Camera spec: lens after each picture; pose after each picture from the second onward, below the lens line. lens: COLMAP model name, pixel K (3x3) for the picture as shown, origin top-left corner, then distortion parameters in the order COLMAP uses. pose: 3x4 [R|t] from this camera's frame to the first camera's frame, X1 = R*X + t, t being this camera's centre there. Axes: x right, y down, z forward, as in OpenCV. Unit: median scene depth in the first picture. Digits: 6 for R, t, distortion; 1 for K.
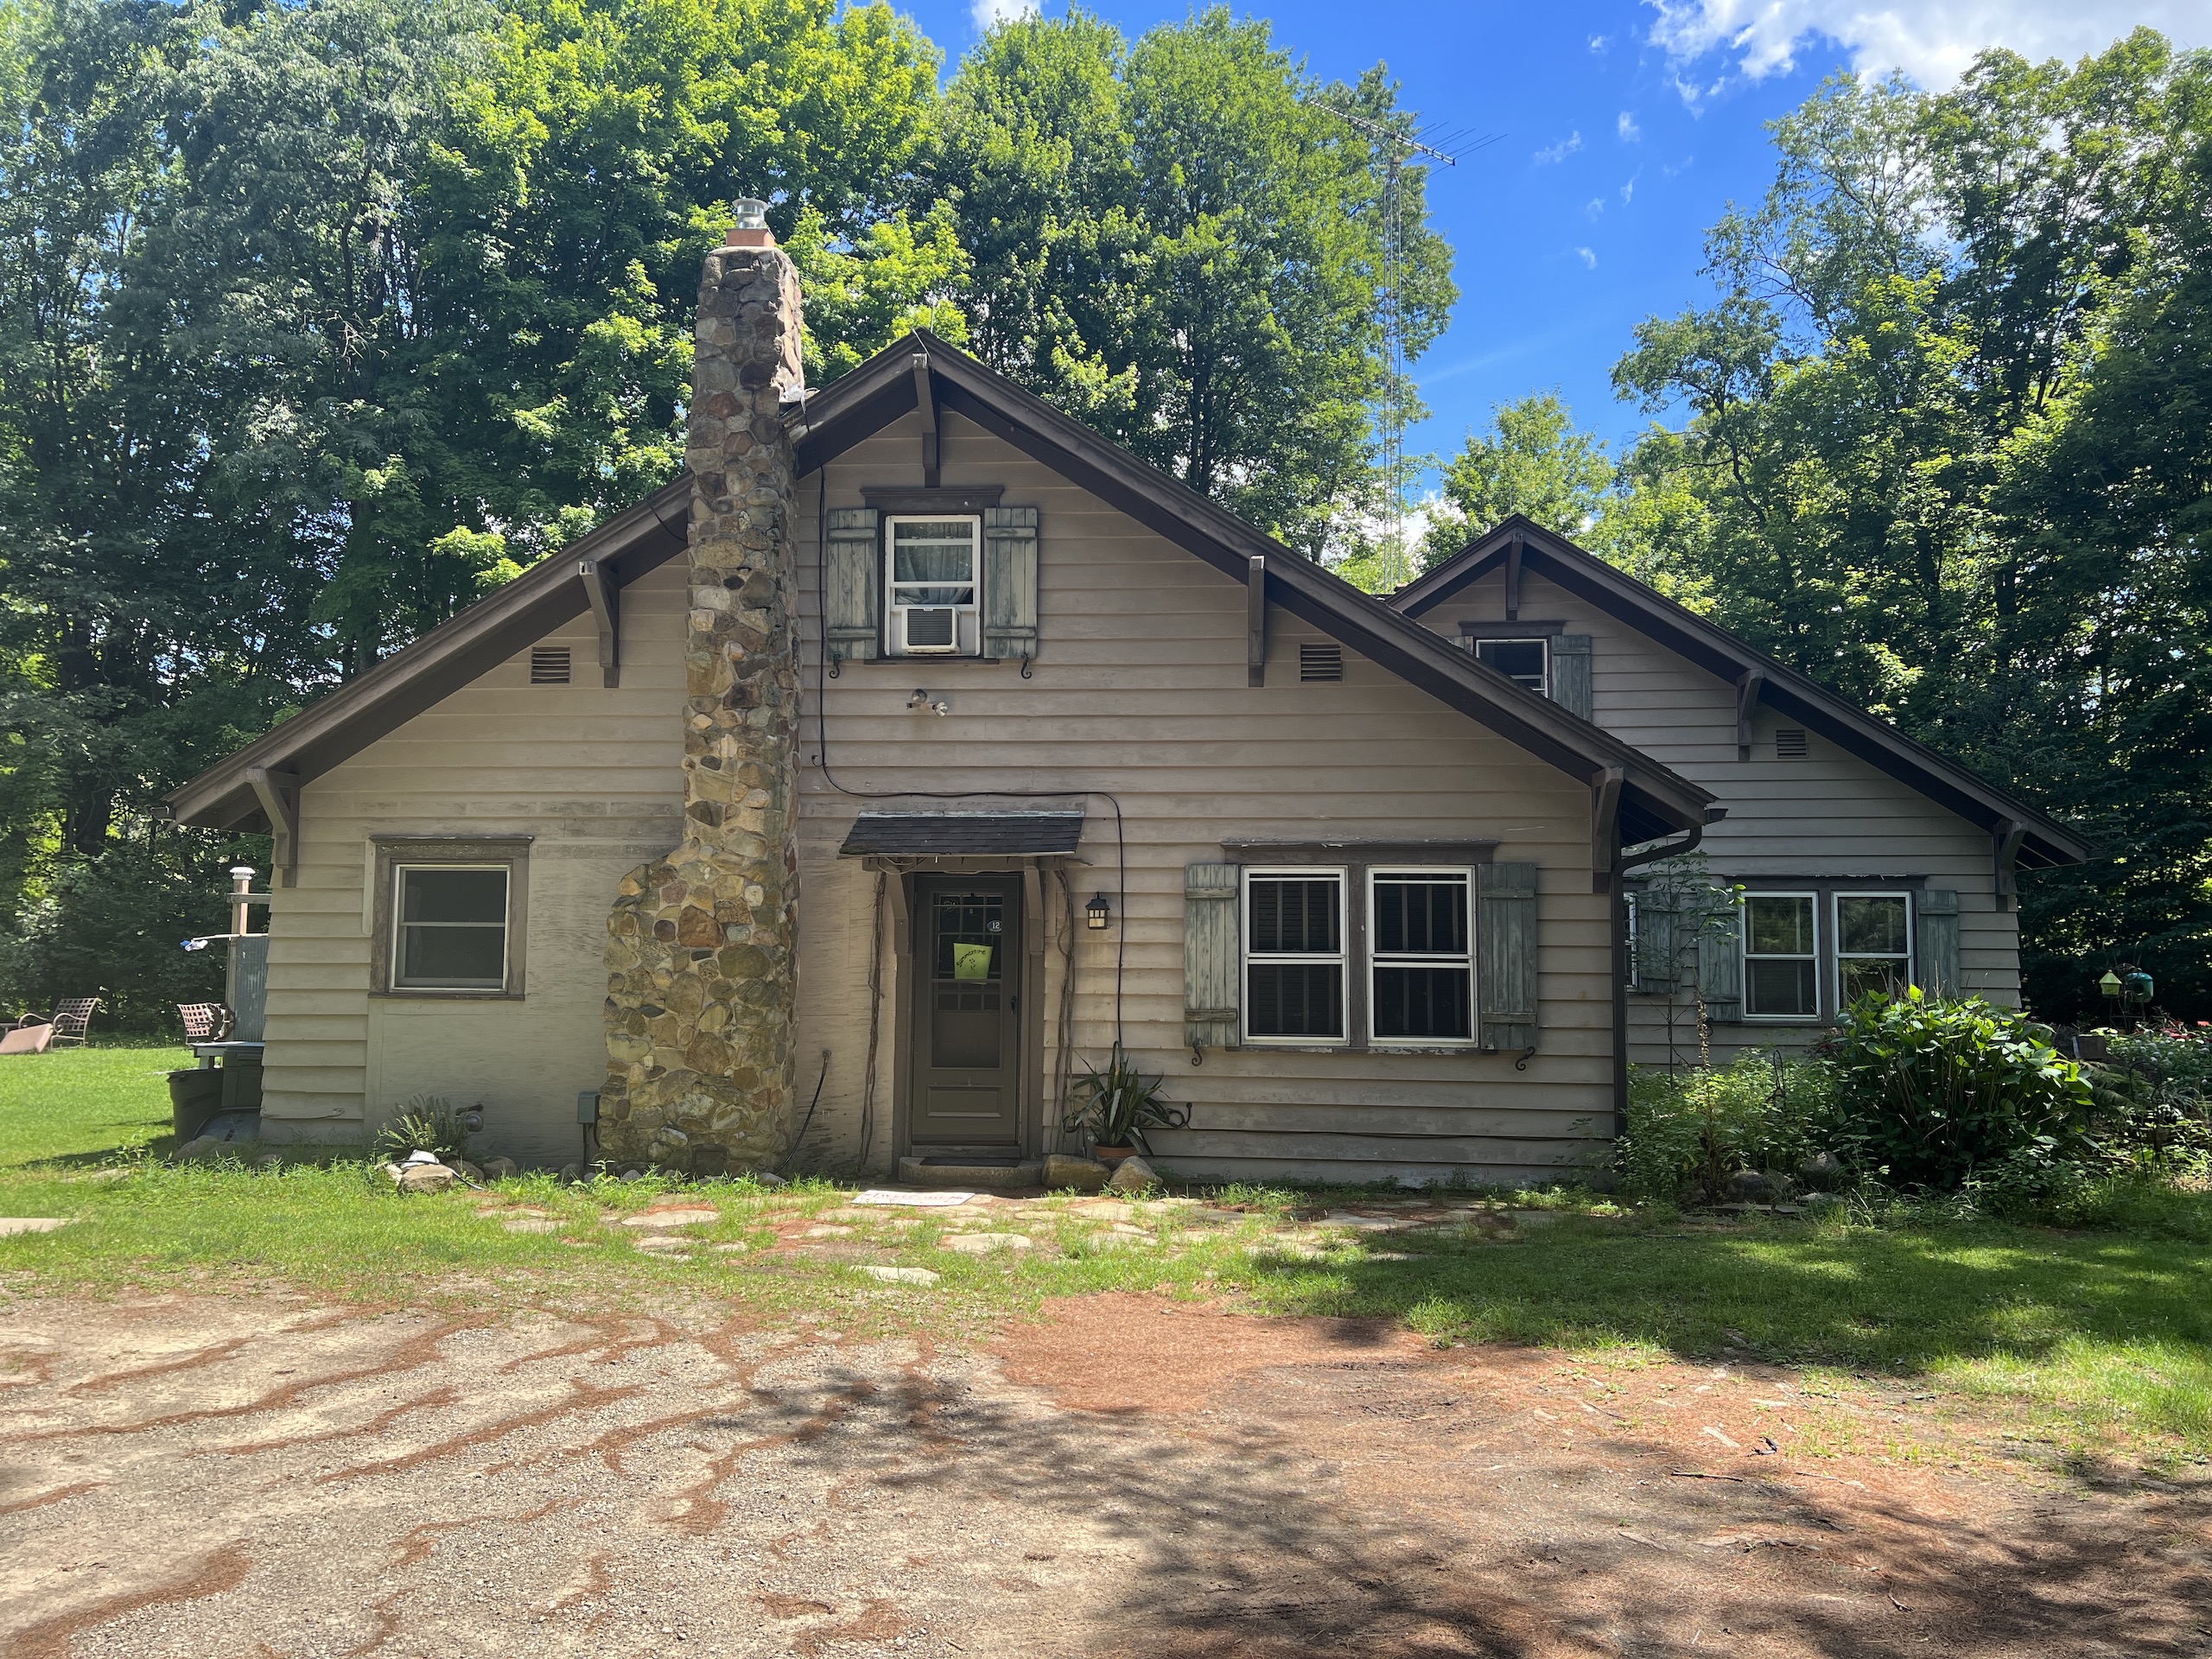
lens RADIAL K [[1708.7, 0, 1103.0], [0, 1708.7, 822.0], [0, 0, 1]] dist [0.101947, -0.105761]
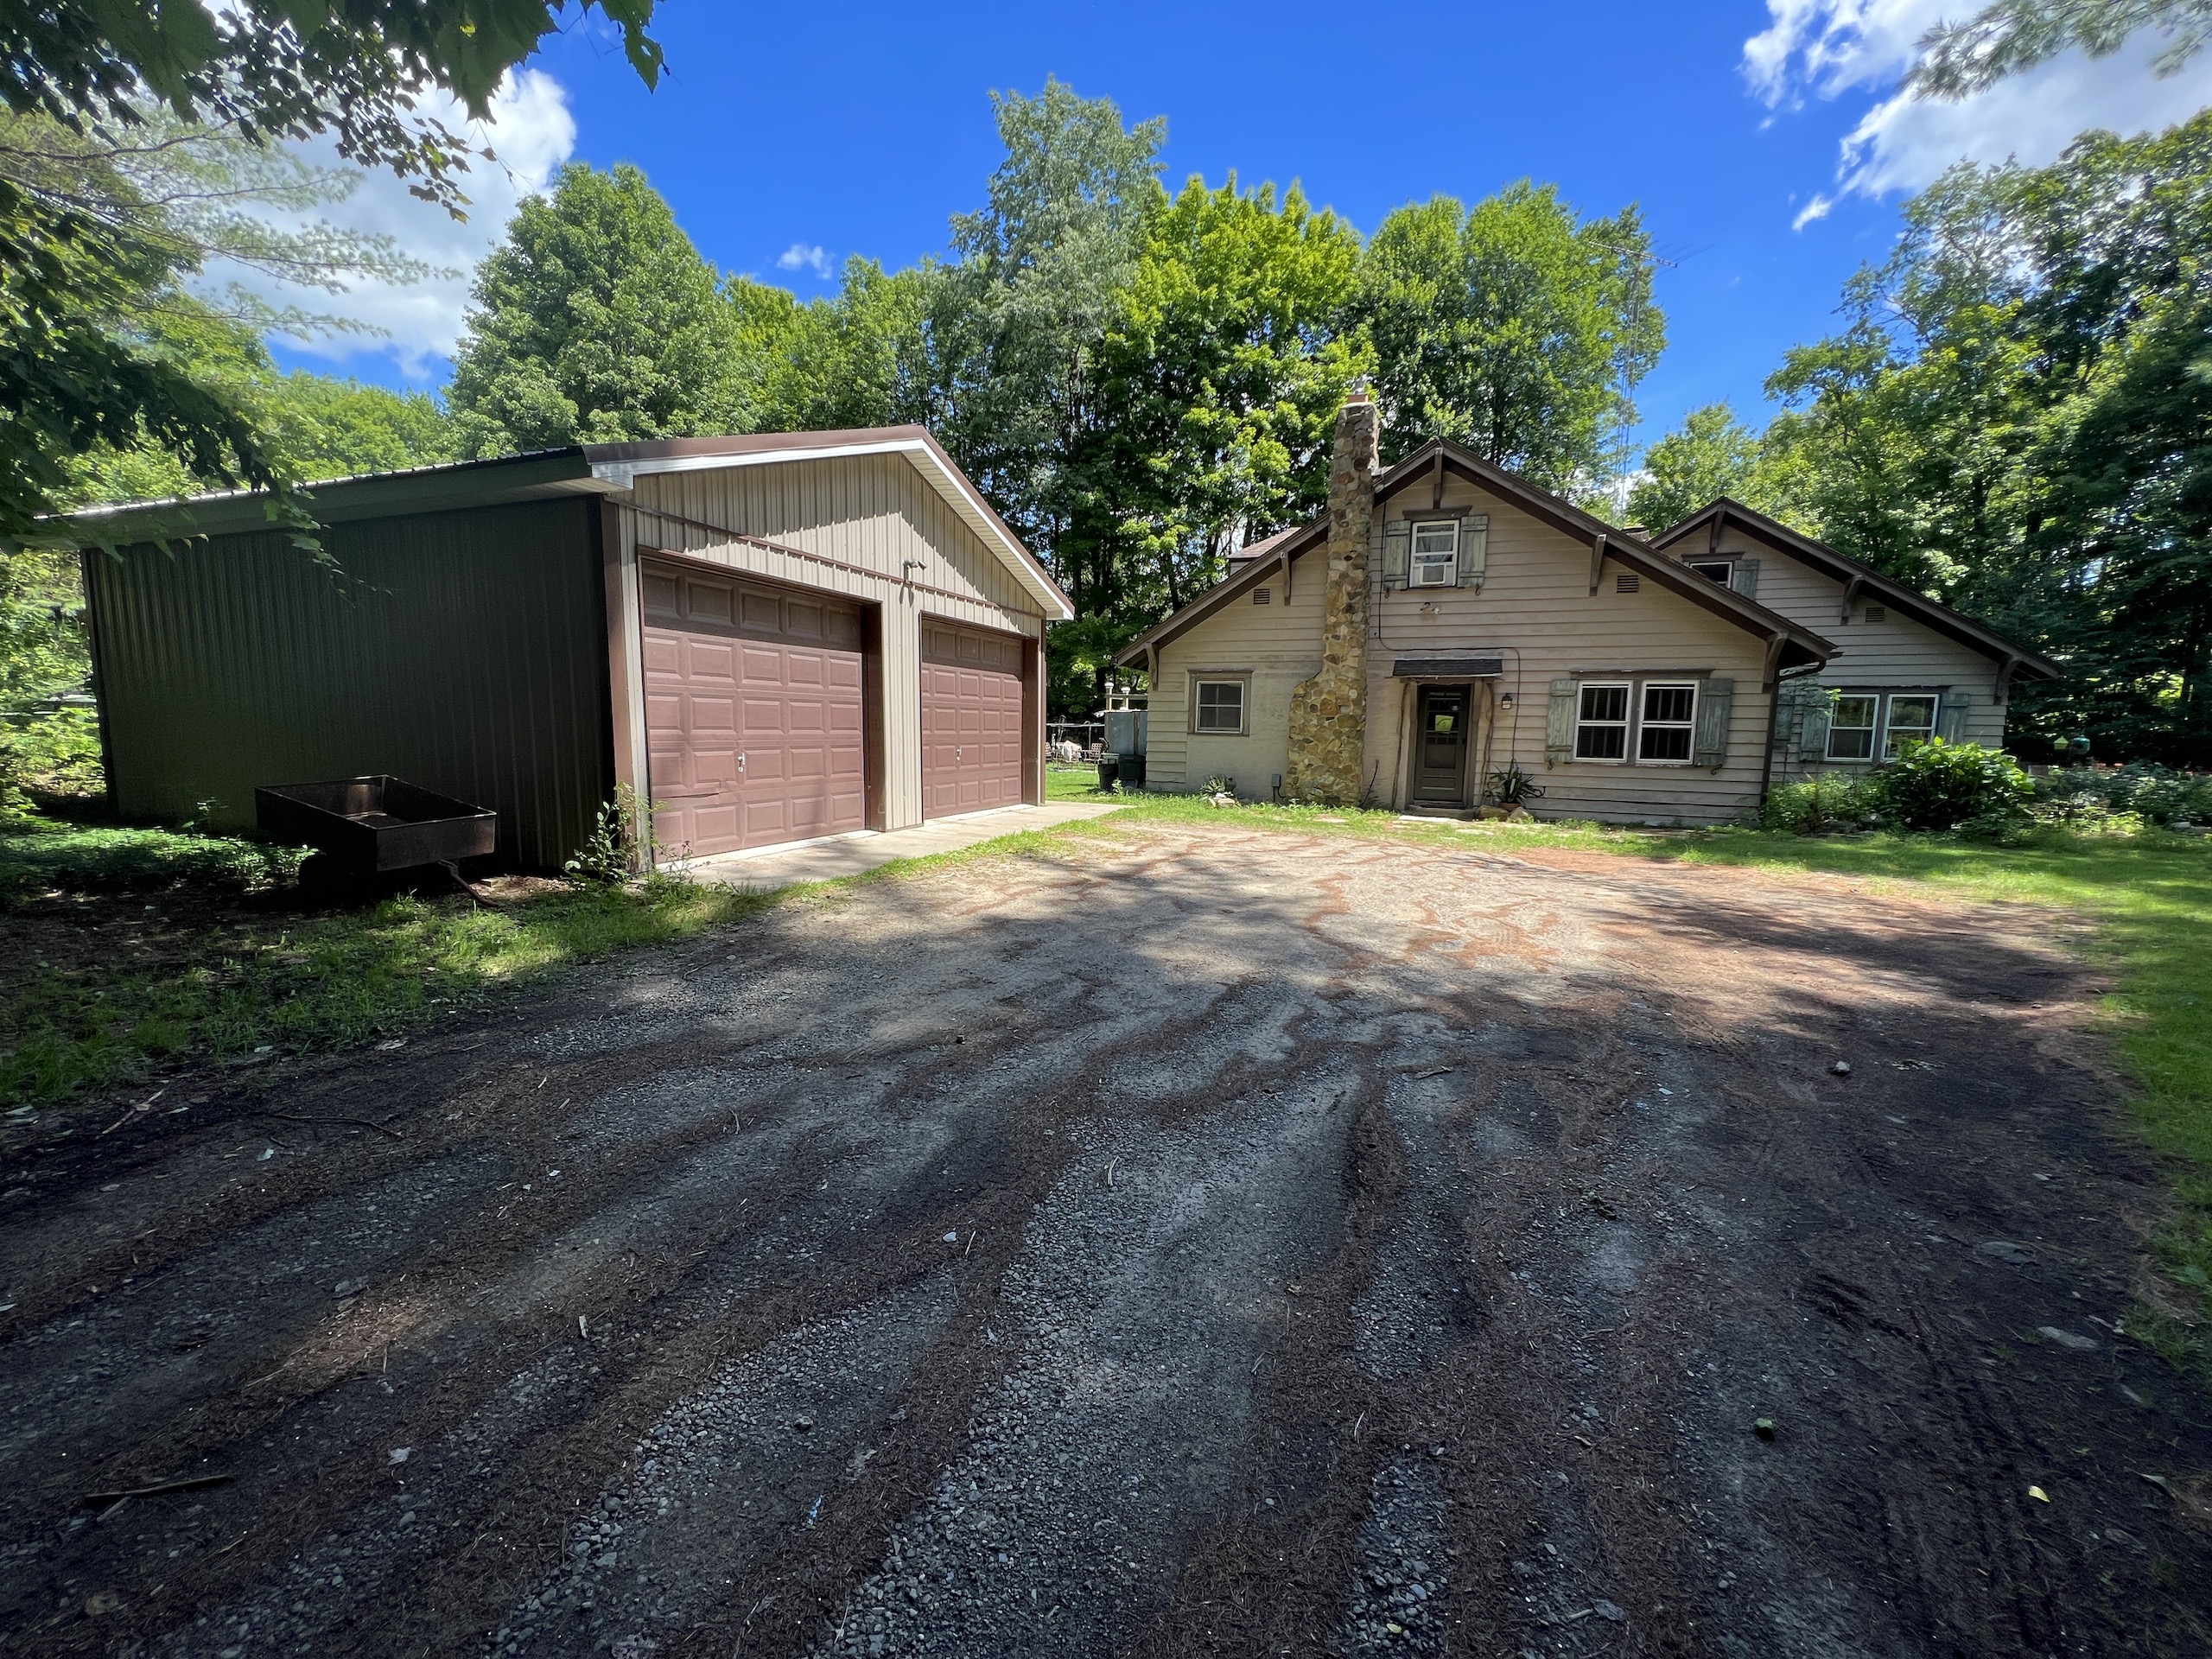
lens RADIAL K [[901.0, 0, 1102.7], [0, 901.0, 836.3], [0, 0, 1]] dist [-0.002849, 0.002945]
pose [[0.954851, 0.046699, -0.293393, -0.127514], [0.009356, 0.982352, 0.186807, 0.000112], [0.296939, -0.181117, 0.937563, -0.252967]]
